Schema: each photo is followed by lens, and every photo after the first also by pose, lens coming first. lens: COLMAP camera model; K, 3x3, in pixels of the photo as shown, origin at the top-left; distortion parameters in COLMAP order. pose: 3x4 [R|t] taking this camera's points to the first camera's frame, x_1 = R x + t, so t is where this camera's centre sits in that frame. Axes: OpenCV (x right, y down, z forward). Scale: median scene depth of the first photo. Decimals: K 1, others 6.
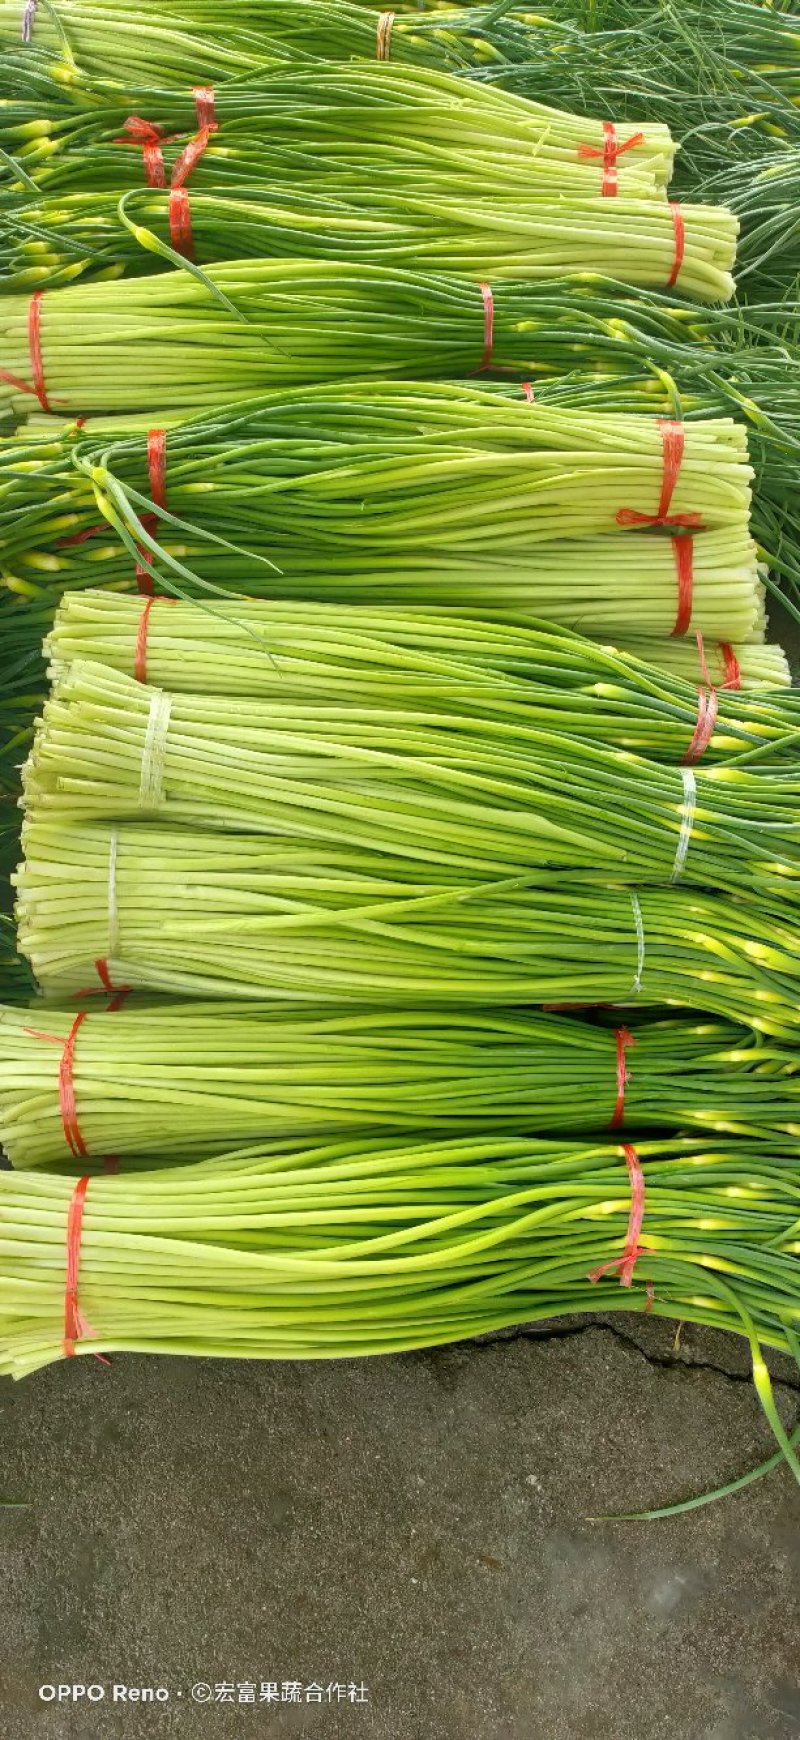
lens RADIAL K [[1317.5, 0, 408.9], [0, 1317.5, 884.4], [0, 0, 1]] dist [0.043876, -0.044672]
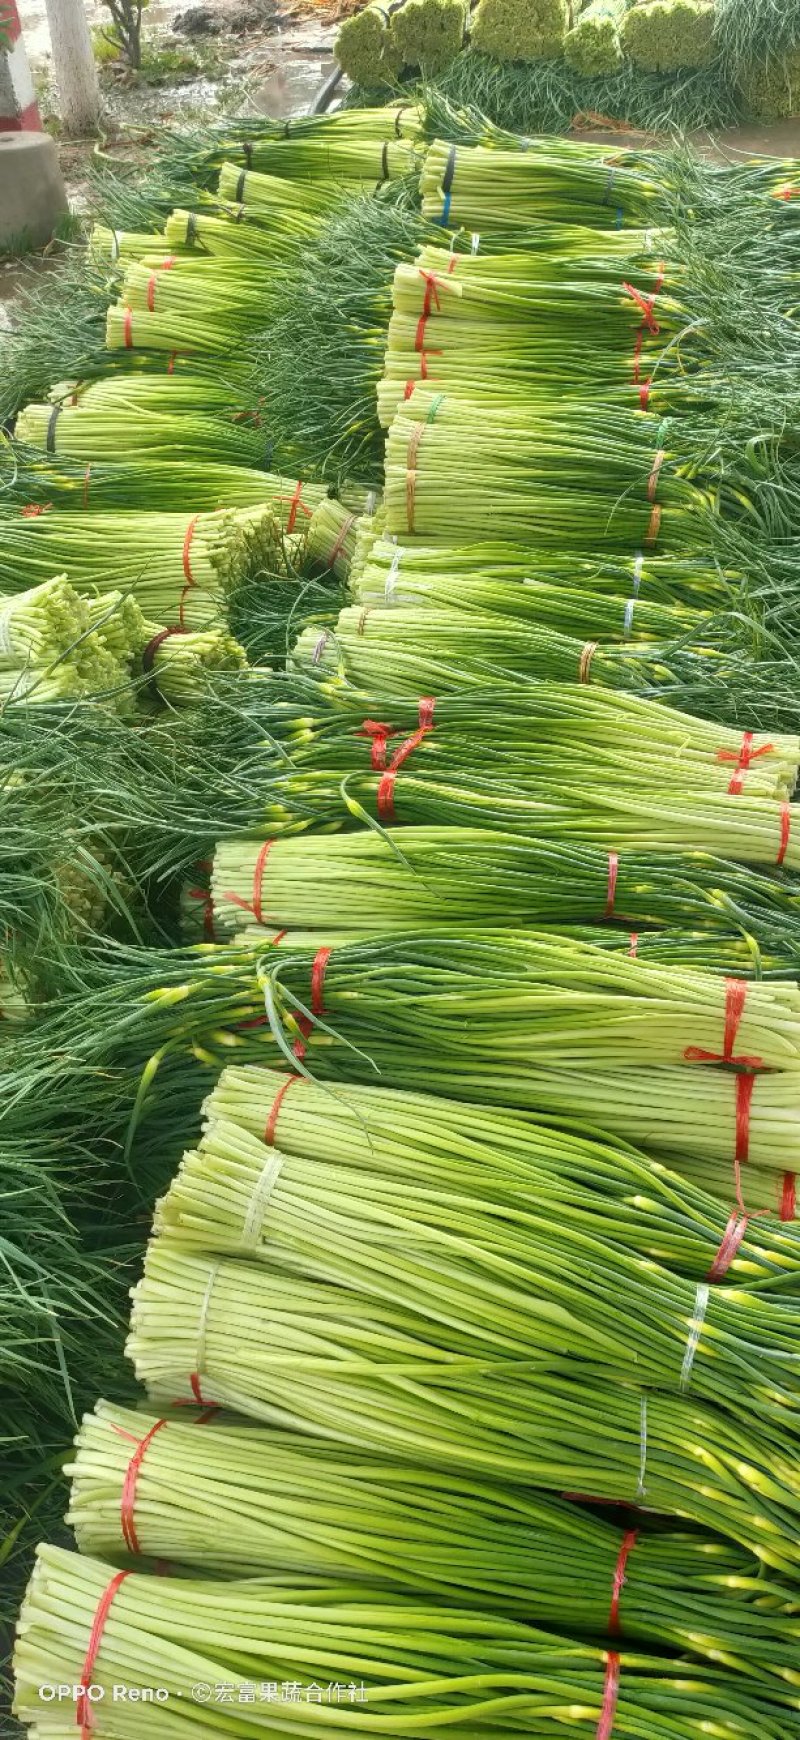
lens RADIAL K [[1317.5, 0, 398.0], [0, 1317.5, 877.5], [0, 0, 1]] dist [0.043876, -0.044672]
pose [[0.960686, 0.074731, -0.267390, 0.224311], [-0.158275, 0.938681, -0.306311, -0.026056], [0.228103, 0.336590, 0.913606, -0.190062]]
